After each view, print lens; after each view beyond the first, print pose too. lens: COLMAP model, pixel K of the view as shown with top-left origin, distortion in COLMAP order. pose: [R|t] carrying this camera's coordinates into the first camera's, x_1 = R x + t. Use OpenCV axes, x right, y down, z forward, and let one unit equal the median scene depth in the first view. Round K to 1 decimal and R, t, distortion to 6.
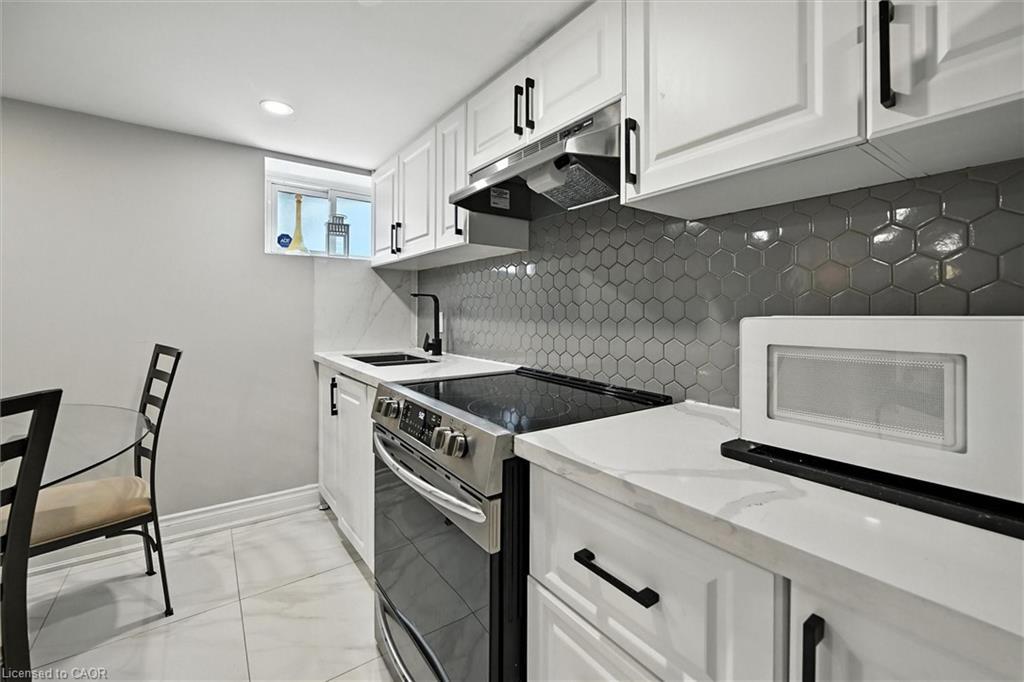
lens RADIAL K [[431.1, 0, 518.6], [0, 431.1, 309.7], [0, 0, 1]] dist [-0.002530, 0.000010]
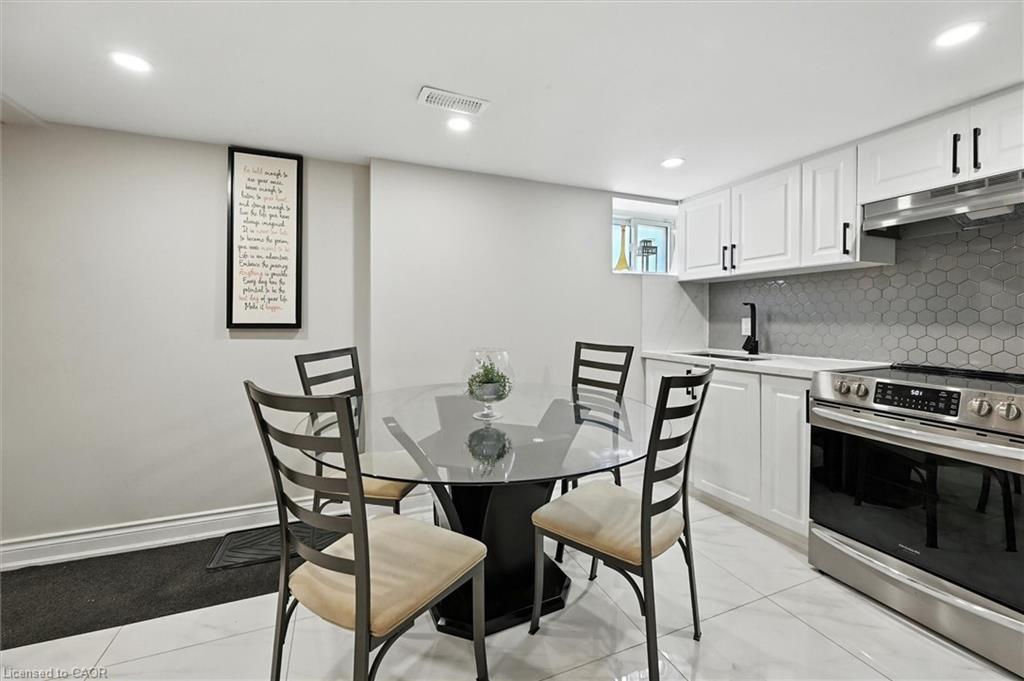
lens RADIAL K [[425.6, 0, 517.8], [0, 425.6, 323.4], [0, 0, 1]] dist [0.001115, 0.000240]
pose [[0.968501, 0.001695, -0.249002, -0.541917], [0.001007, 0.999942, 0.010724, 0.007087], [0.249006, -0.010637, 0.968444, -0.302295]]
